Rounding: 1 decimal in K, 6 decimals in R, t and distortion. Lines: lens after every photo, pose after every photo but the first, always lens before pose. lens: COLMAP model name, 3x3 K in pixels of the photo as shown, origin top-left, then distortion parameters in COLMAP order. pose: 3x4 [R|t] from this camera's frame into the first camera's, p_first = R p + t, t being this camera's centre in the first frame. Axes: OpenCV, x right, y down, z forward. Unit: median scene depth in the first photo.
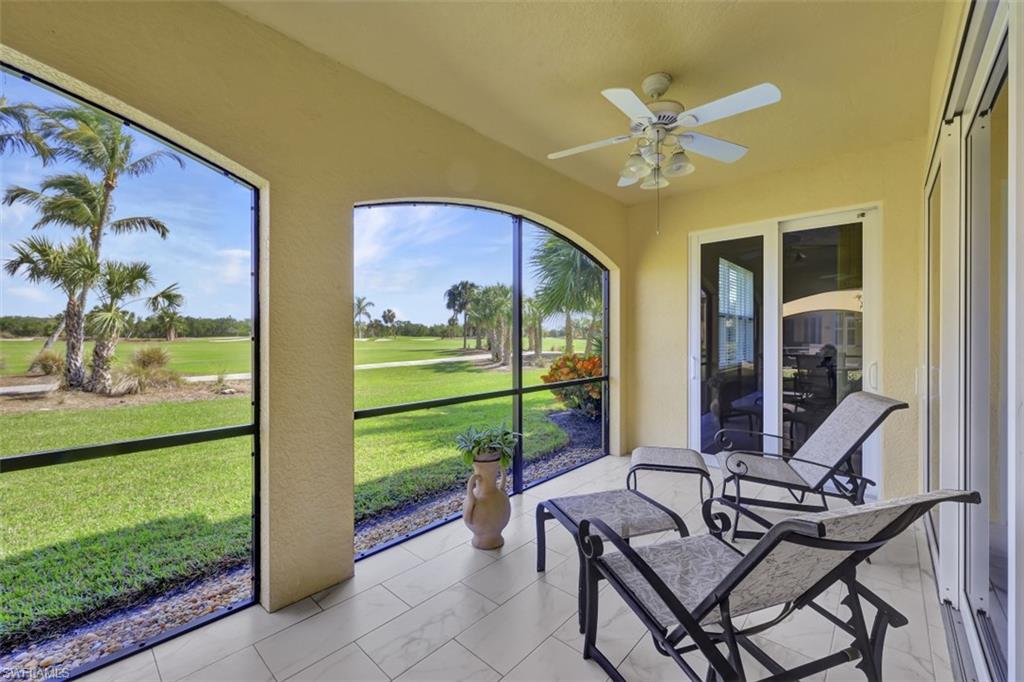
lens RADIAL K [[408.2, 0, 509.3], [0, 408.2, 337.9], [0, 0, 1]] dist [-0.001061, 0.000097]
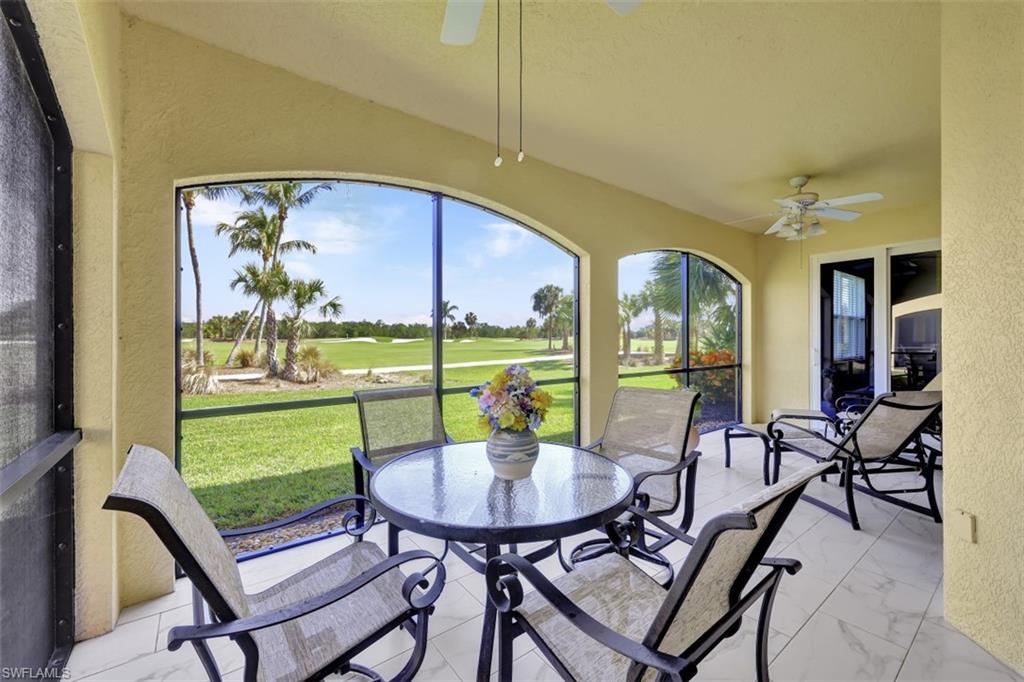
lens RADIAL K [[408.2, 0, 509.4], [0, 408.2, 337.5], [0, 0, 1]] dist [-0.001061, 0.000097]
pose [[0.984319, -0.002016, -0.176387, -0.077482], [0.001212, 0.999988, -0.004666, 0.003886], [0.176394, 0.004379, 0.984310, -0.128014]]
